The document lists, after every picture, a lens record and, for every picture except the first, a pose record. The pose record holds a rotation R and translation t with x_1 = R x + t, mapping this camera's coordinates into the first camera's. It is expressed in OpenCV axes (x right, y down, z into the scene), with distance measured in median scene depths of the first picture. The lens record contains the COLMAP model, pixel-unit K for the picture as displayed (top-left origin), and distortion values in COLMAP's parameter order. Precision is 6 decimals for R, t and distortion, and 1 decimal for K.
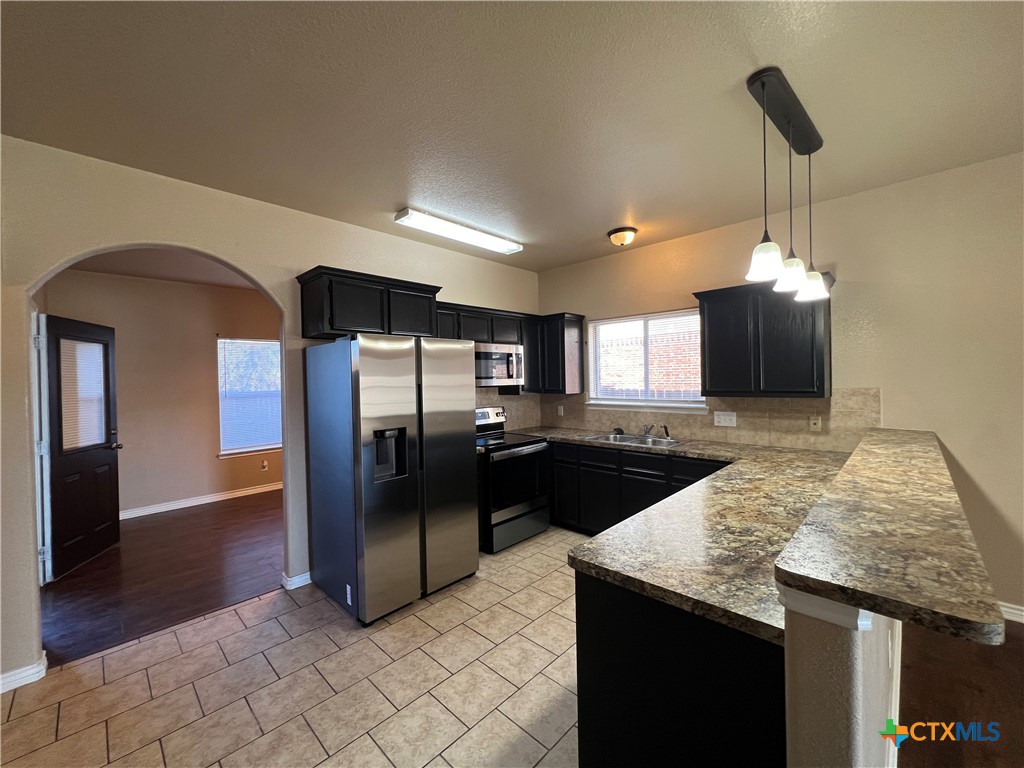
lens RADIAL K [[408.8, 0, 509.7], [0, 408.8, 384.0], [0, 0, 1]] dist [0.006302, 0.000090]
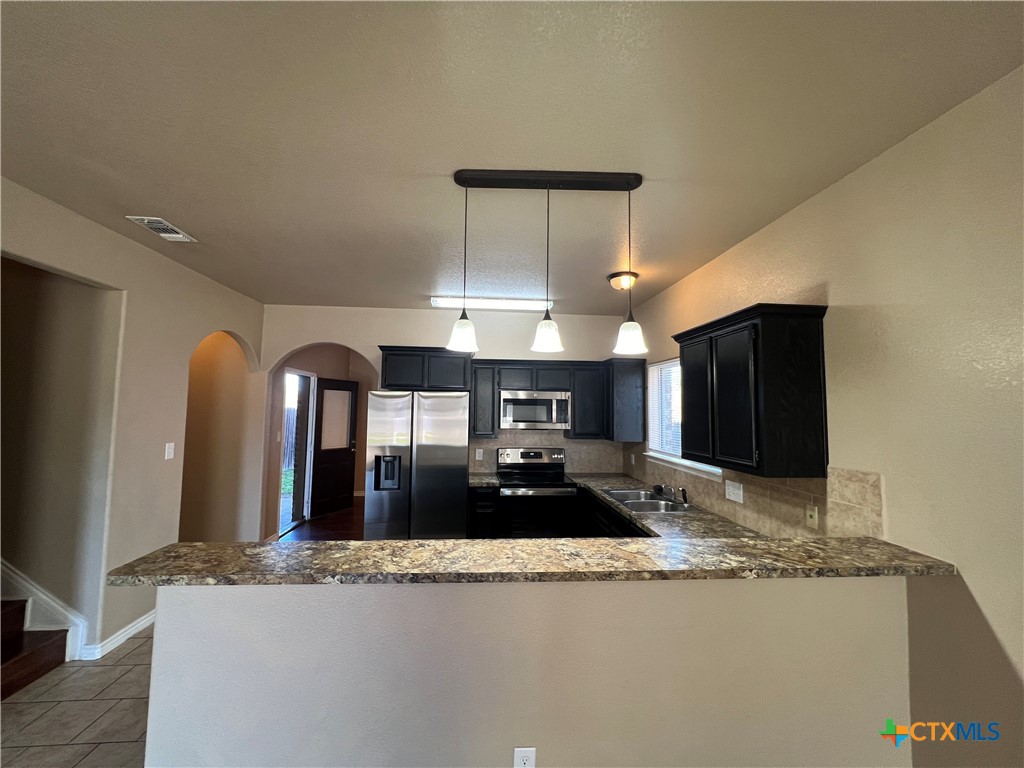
lens RADIAL K [[408.0, 0, 508.9], [0, 408.0, 385.7], [0, 0, 1]] dist [0.001910, -0.000176]
pose [[0.751583, -0.008353, -0.659586, 0.778772], [-0.037874, 0.997724, -0.055791, -0.059524], [0.658550, 0.066913, 0.749556, 0.141359]]
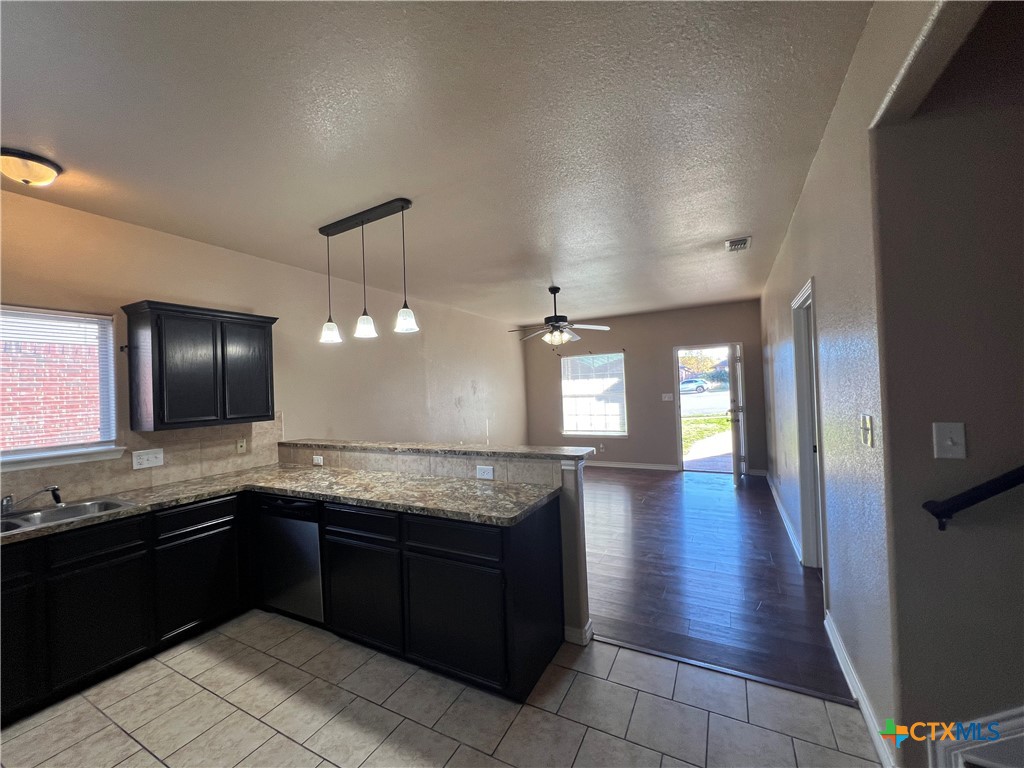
lens RADIAL K [[408.0, 0, 508.3], [0, 408.0, 384.4], [0, 0, 1]] dist [0.001910, -0.000176]
pose [[-0.264982, 0.042557, 0.963314, -0.499562], [0.058355, 0.997902, -0.028033, 0.002475], [-0.962486, 0.048786, -0.266910, 0.563079]]
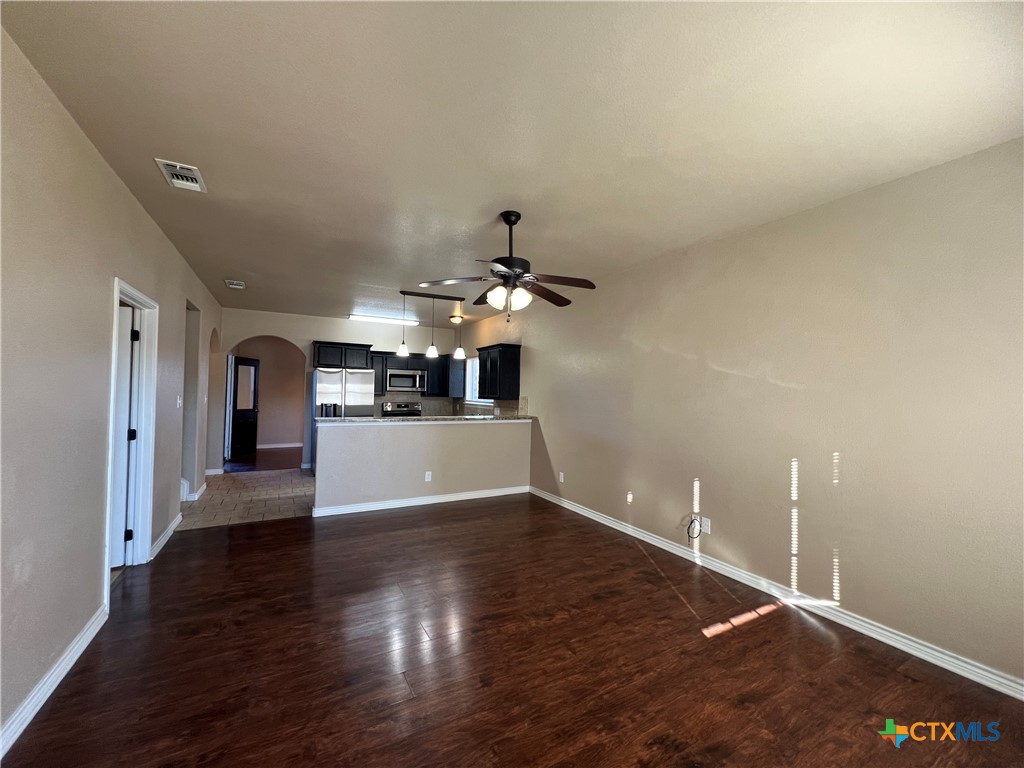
lens RADIAL K [[408.0, 0, 512.9], [0, 408.0, 386.3], [0, 0, 1]] dist [0.001910, -0.000176]
pose [[0.959026, 0.032267, -0.281474, 1.248674], [-0.039919, 0.998972, -0.021491, 0.004368], [0.280491, 0.031847, 0.959328, -0.939584]]
